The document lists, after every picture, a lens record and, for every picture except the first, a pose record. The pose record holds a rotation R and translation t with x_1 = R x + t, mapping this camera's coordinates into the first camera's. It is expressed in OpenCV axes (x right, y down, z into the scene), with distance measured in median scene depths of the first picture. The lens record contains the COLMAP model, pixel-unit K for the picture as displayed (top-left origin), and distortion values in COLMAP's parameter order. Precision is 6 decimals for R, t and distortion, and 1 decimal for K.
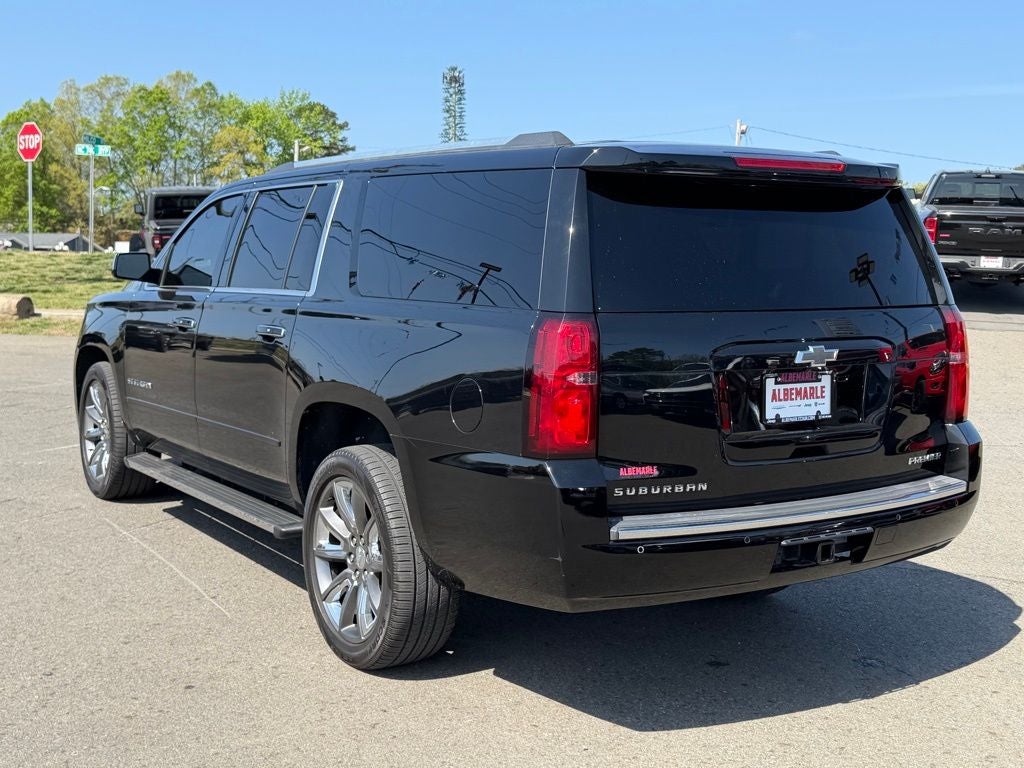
lens RADIAL K [[1286.2, 0, 519.2], [0, 1286.2, 382.9], [0, 0, 1]] dist [0.031249, 0.000000]
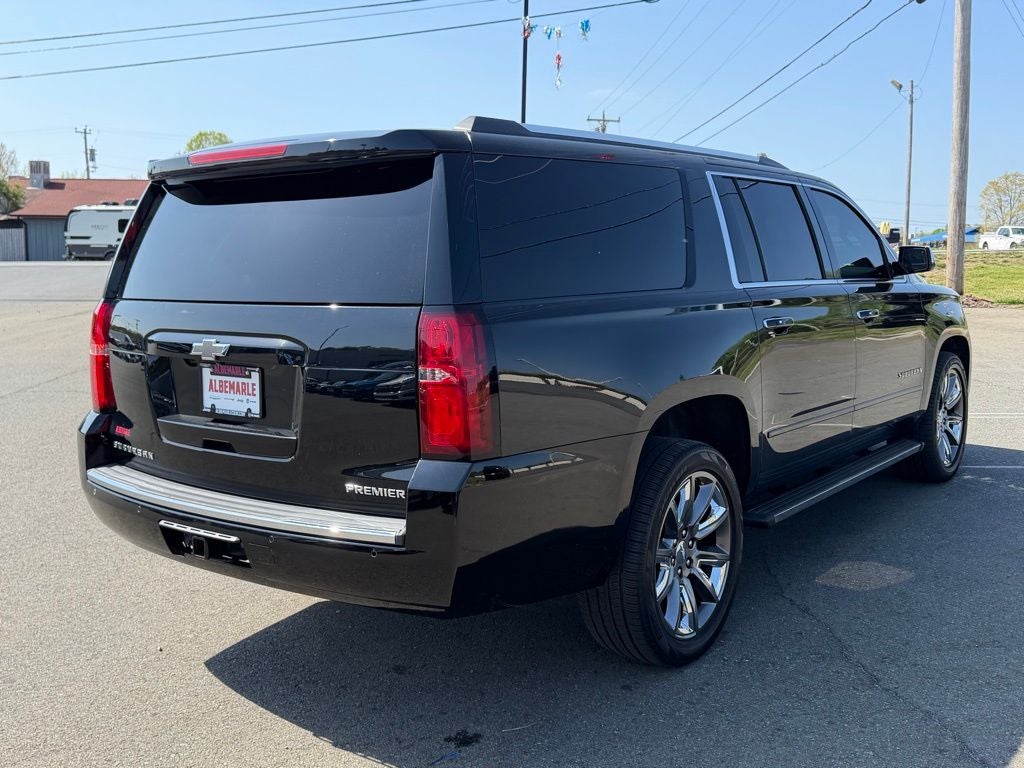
lens RADIAL K [[1078.6, 0, 508.3], [0, 1078.6, 389.4], [0, 0, 1]] dist [-0.009875, 0.000000]
pose [[0.328666, 0.098021, -0.939346, 1.052213], [-0.079049, 0.993965, 0.076062, -0.068930], [0.941132, 0.049255, 0.334431, 0.913647]]
